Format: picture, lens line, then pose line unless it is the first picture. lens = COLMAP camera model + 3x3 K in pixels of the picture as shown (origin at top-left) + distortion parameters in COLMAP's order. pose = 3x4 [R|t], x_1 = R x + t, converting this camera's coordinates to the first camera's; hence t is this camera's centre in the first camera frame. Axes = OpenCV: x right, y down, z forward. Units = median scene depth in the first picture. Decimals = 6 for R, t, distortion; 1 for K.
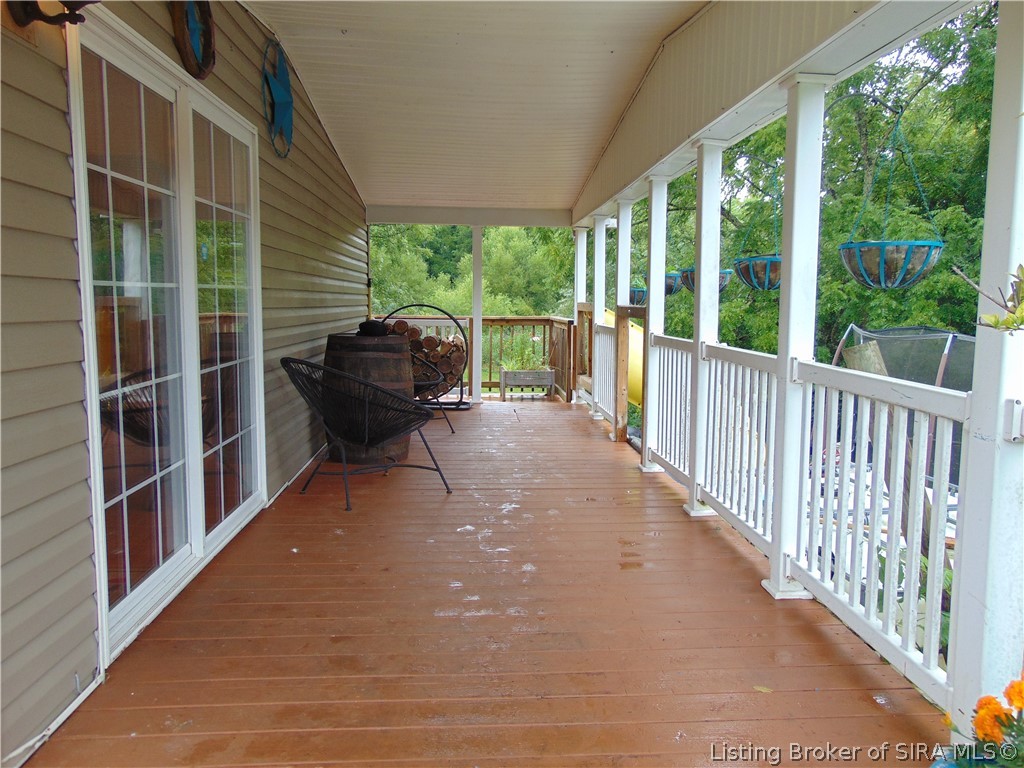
lens RADIAL K [[765.4, 0, 513.8], [0, 765.4, 382.6], [0, 0, 1]] dist [-0.010404, 0.040302]
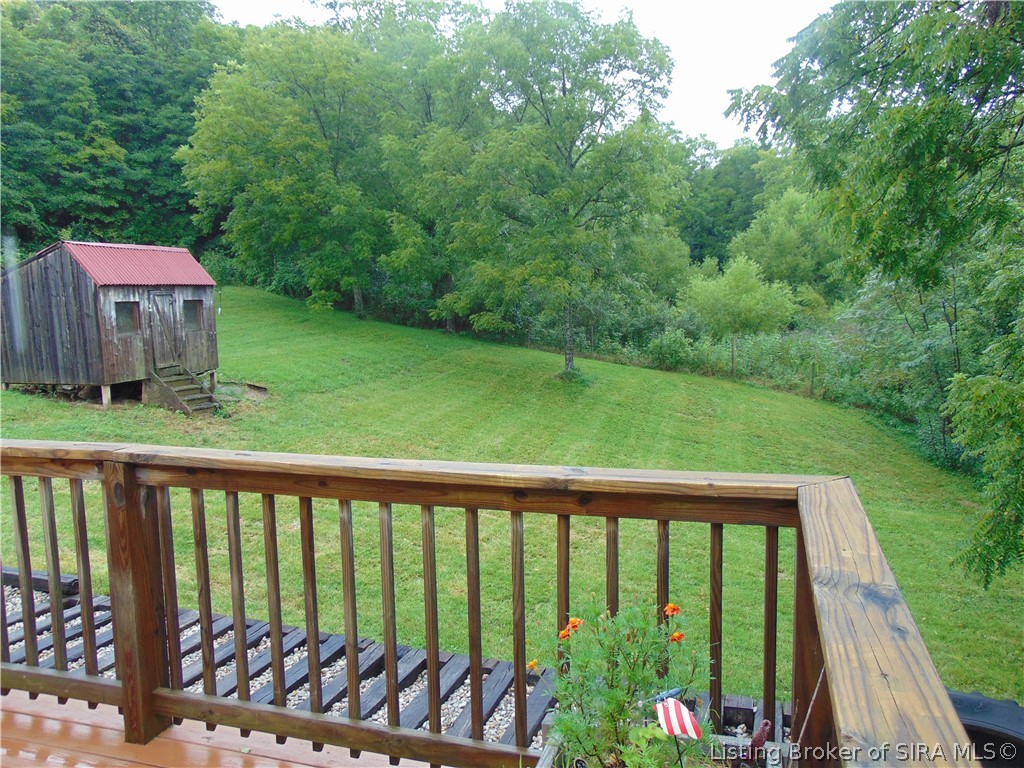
lens RADIAL K [[765.4, 0, 509.1], [0, 765.4, 380.9], [0, 0, 1]] dist [-0.010404, 0.040302]
pose [[0.932226, 0.008257, -0.361782, 0.007838], [-0.002705, 0.999871, 0.015851, -0.020033], [0.361866, -0.013798, 0.932128, 0.135408]]
